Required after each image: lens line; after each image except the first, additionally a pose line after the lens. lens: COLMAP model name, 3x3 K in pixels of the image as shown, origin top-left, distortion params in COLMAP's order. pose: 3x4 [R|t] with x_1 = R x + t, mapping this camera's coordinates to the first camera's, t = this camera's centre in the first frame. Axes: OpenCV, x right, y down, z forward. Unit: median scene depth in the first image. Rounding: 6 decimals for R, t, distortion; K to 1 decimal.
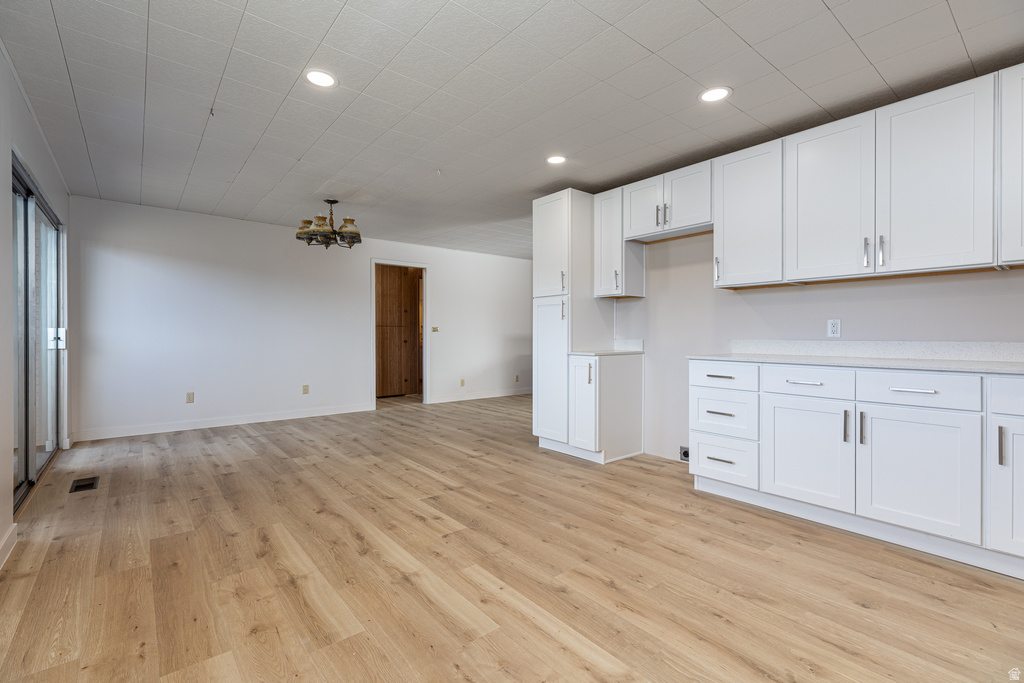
lens RADIAL K [[460.1, 0, 508.5], [0, 460.1, 336.1], [0, 0, 1]] dist [0.004548, -0.000889]
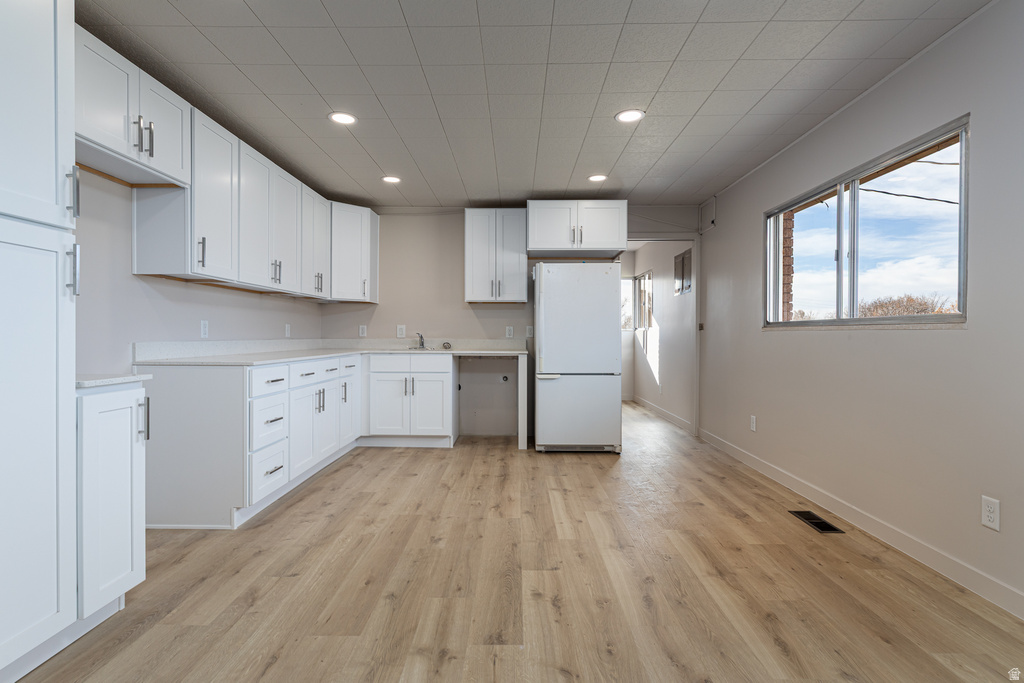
lens RADIAL K [[514.1, 0, 512.9], [0, 514.1, 338.5], [0, 0, 1]] dist [-0.001622, -0.000743]
pose [[-0.771230, -0.005974, 0.636529, -0.654850], [-0.000044, 0.999956, 0.009331, -0.007937], [-0.636557, 0.007168, -0.771197, 1.704473]]
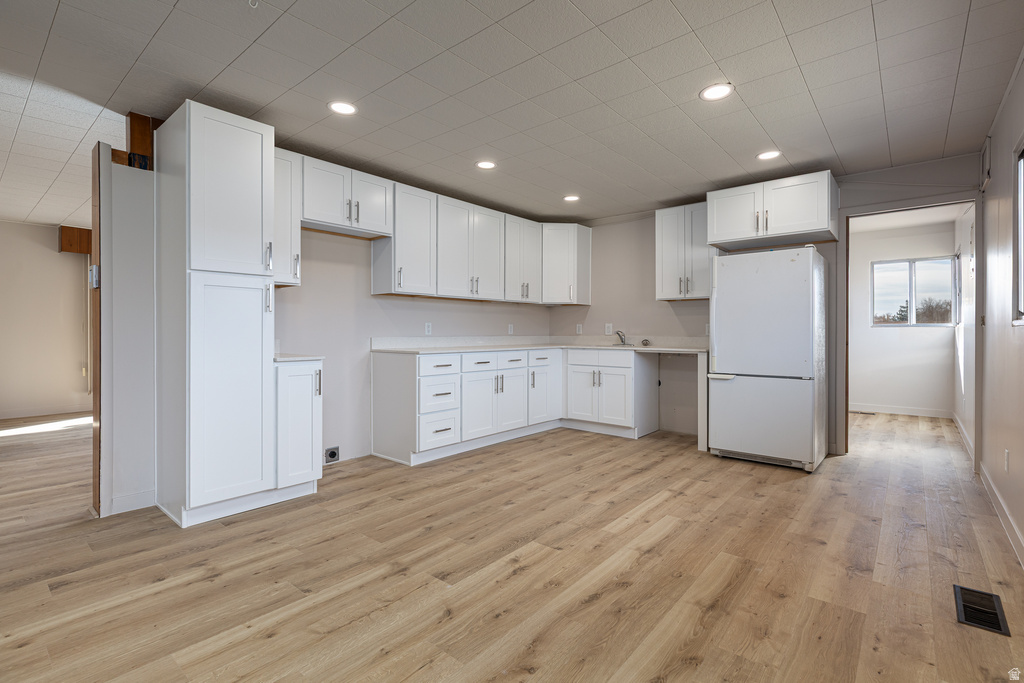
lens RADIAL K [[479.6, 0, 510.2], [0, 479.6, 331.6], [0, 0, 1]] dist [-0.006448, 0.001079]
pose [[-0.187921, 0.000635, 0.982184, -1.023529], [0.003046, 0.999995, -0.000064, -0.007484], [-0.982179, 0.002980, -0.187922, 1.215593]]
